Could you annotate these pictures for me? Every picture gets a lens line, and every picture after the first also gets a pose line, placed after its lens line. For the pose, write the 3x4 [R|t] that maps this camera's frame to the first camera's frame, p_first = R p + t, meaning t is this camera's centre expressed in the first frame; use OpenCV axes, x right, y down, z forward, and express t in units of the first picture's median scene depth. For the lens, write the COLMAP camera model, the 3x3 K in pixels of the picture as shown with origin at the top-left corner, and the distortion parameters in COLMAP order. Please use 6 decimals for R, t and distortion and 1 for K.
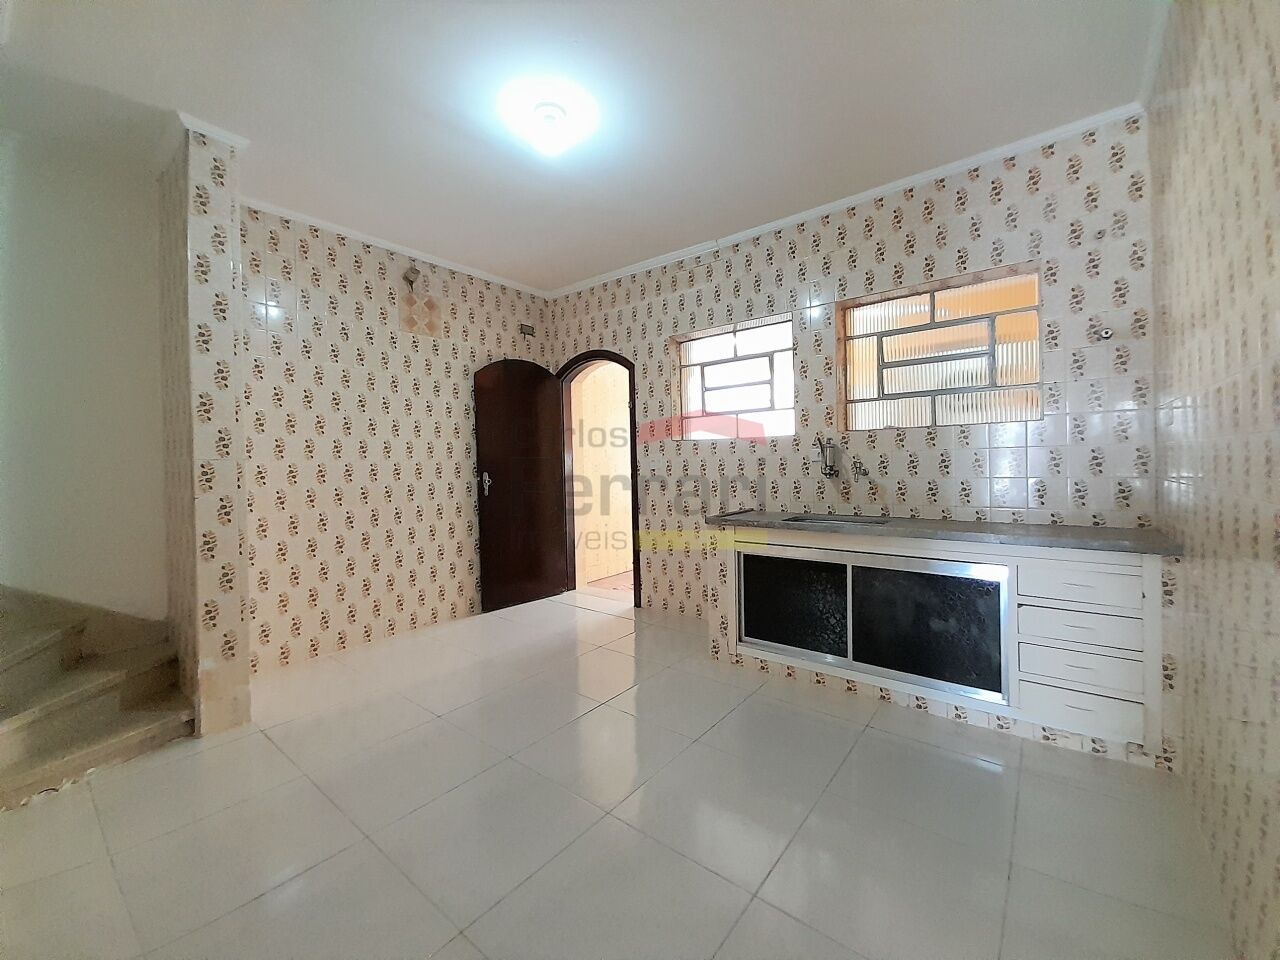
lens RADIAL K [[503.1, 0, 657.8], [0, 503.1, 467.2], [0, 0, 1]] dist [0.028429, -0.017589]
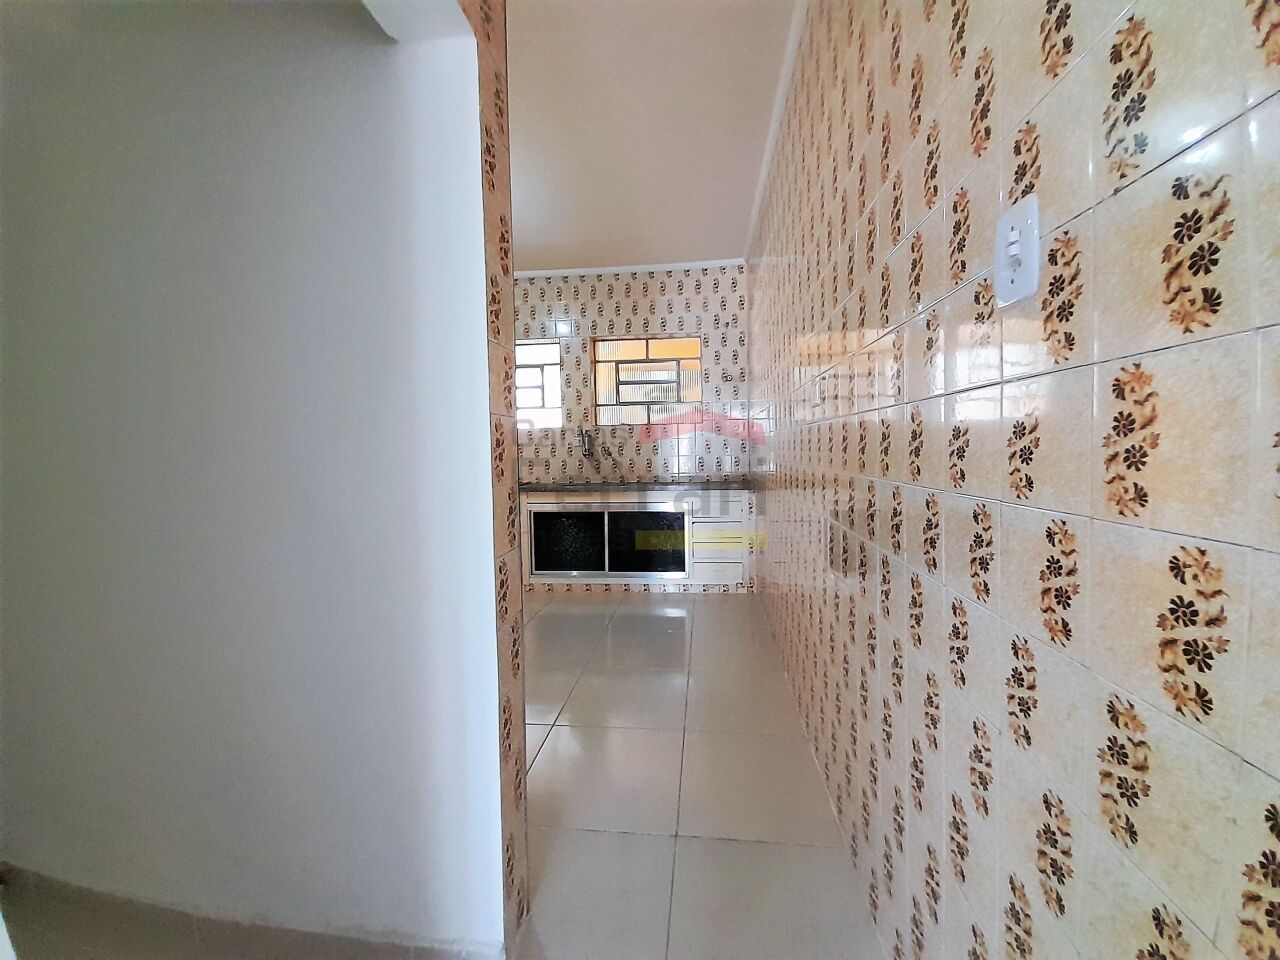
lens RADIAL K [[503.1, 0, 657.8], [0, 503.1, 467.2], [0, 0, 1]] dist [0.028429, -0.017589]
pose [[0.848633, -0.023317, 0.528468, -0.282321], [0.006701, 0.999422, 0.033336, 0.002027], [-0.528940, -0.024749, 0.848298, -0.377722]]
